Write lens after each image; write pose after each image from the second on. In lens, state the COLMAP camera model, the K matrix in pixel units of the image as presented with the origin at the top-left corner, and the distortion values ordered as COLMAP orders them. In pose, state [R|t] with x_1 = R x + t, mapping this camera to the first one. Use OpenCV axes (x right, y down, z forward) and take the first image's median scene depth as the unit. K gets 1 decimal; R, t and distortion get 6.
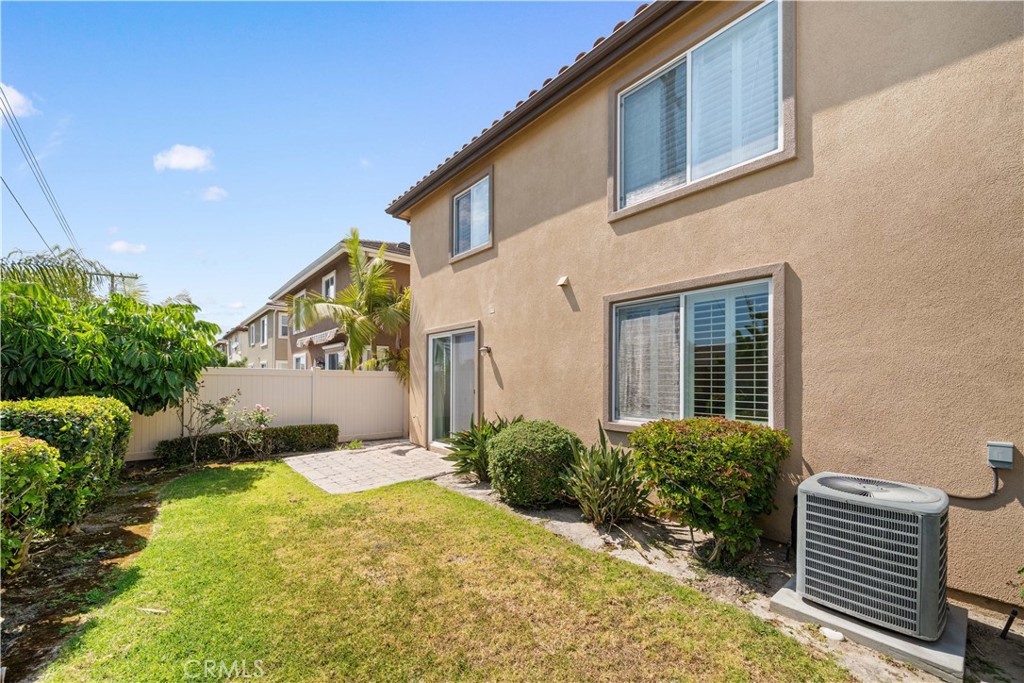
lens RADIAL K [[403.0, 0, 506.8], [0, 403.0, 380.8], [0, 0, 1]] dist [-0.000502, 0.000002]
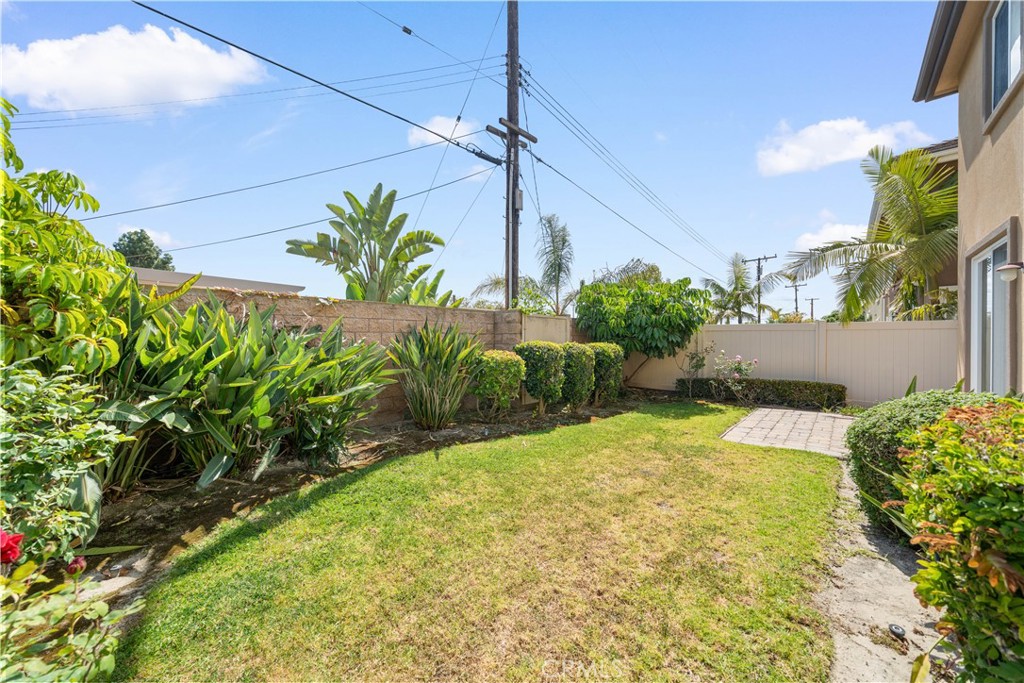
lens RADIAL K [[369.0, 0, 512.0], [0, 369.0, 341.5], [0, 0, 1]] dist [0.000080, 0.000003]
pose [[0.137417, -0.002595, -0.990510, 0.444968], [-0.002816, 0.999992, -0.003011, 0.033919], [0.990509, 0.003203, 0.137409, 0.331200]]
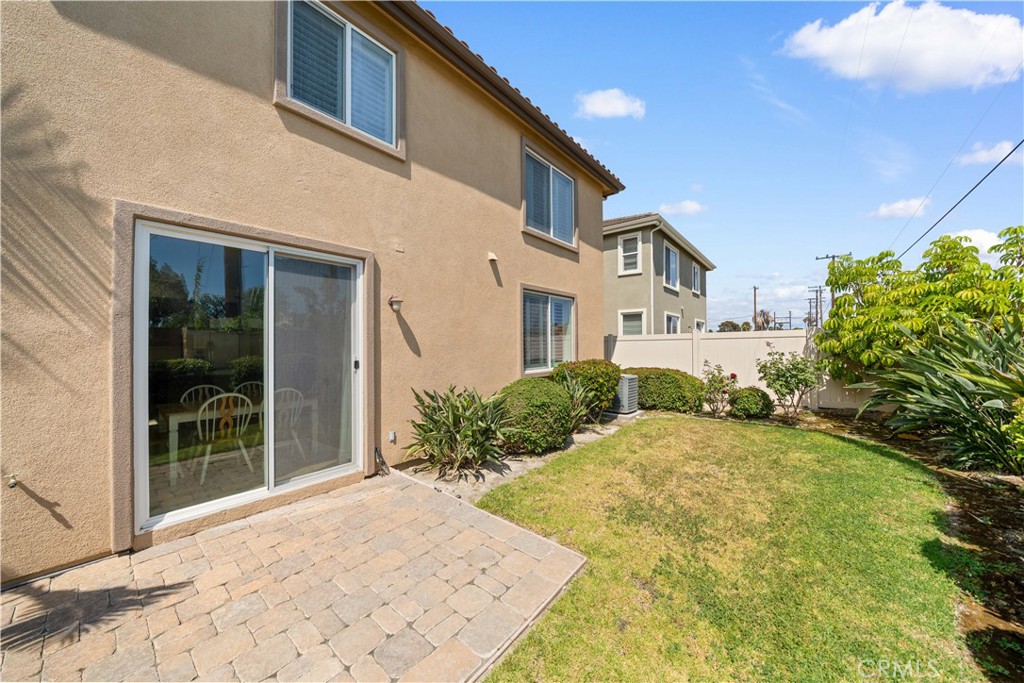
lens RADIAL K [[352.2, 0, 507.0], [0, 352.2, 341.4], [0, 0, 1]] dist [-0.003547, -0.000128]
pose [[-0.175853, 0.003012, 0.984412, -0.867863], [0.009777, 0.999951, -0.001313, -0.007264], [-0.984368, 0.009394, -0.175874, 1.174683]]
